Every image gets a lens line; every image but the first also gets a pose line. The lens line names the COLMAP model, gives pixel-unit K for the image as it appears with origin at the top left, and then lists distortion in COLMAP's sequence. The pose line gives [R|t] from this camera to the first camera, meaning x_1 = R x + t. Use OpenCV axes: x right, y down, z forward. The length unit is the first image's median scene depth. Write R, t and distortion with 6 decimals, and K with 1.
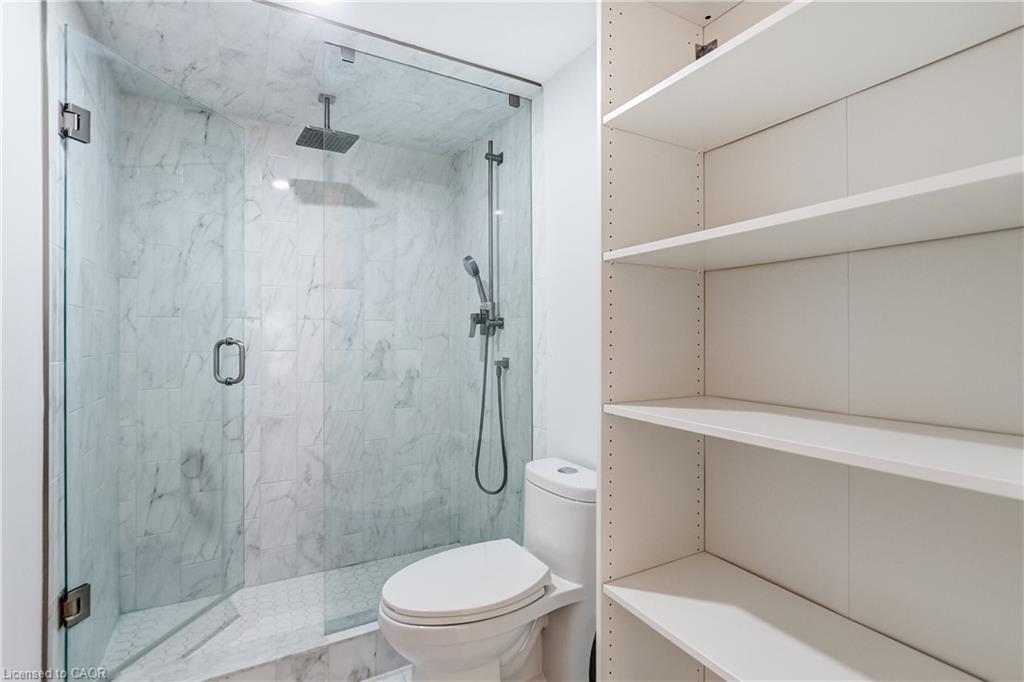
lens RADIAL K [[478.0, 0, 506.4], [0, 478.0, 337.1], [0, 0, 1]] dist [-0.017592, 0.004392]
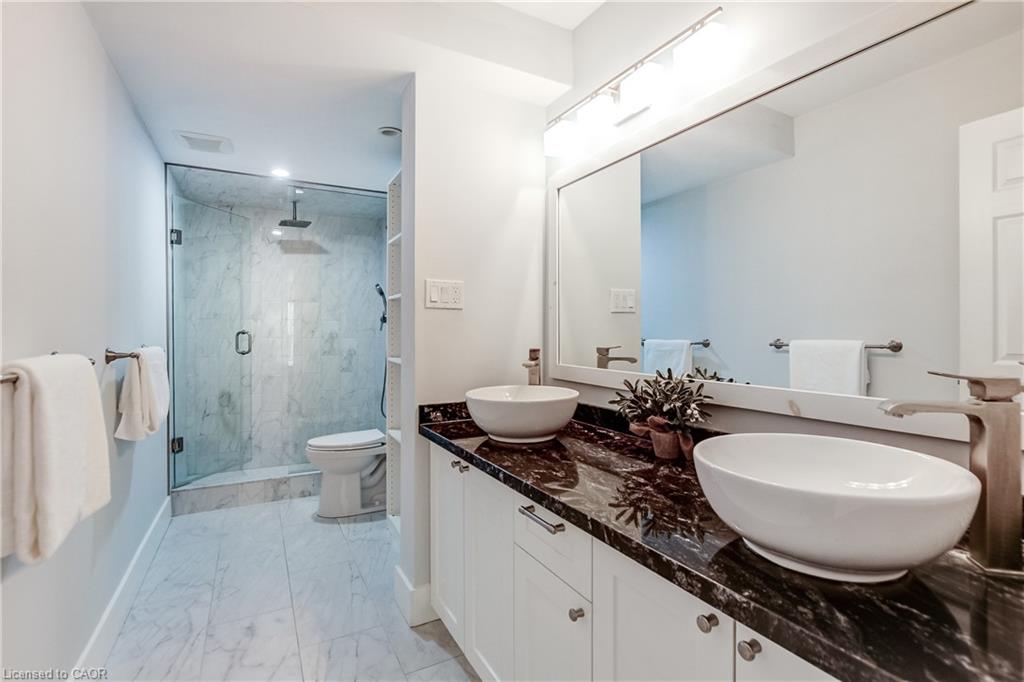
lens RADIAL K [[478.0, 0, 506.9], [0, 478.0, 340.1], [0, 0, 1]] dist [-0.017592, 0.004392]
pose [[0.999460, 0.003764, -0.032648, 0.472681], [-0.003223, 0.999857, 0.016604, 0.005563], [0.032706, -0.016489, 0.999329, -0.770551]]
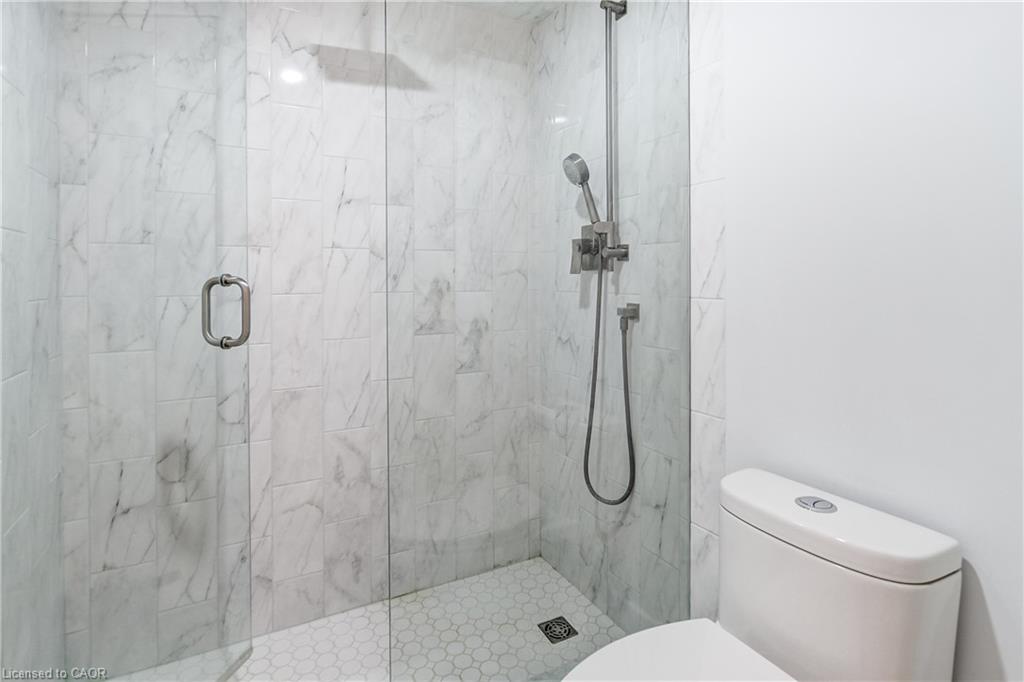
lens RADIAL K [[478.0, 0, 489.9], [0, 478.0, 283.1], [0, 0, 1]] dist [-0.017592, 0.004392]
pose [[0.999745, -0.001682, -0.022537, -0.190210], [0.001955, 0.999925, 0.012087, 0.005723], [0.022514, -0.012128, 0.999673, 0.329175]]
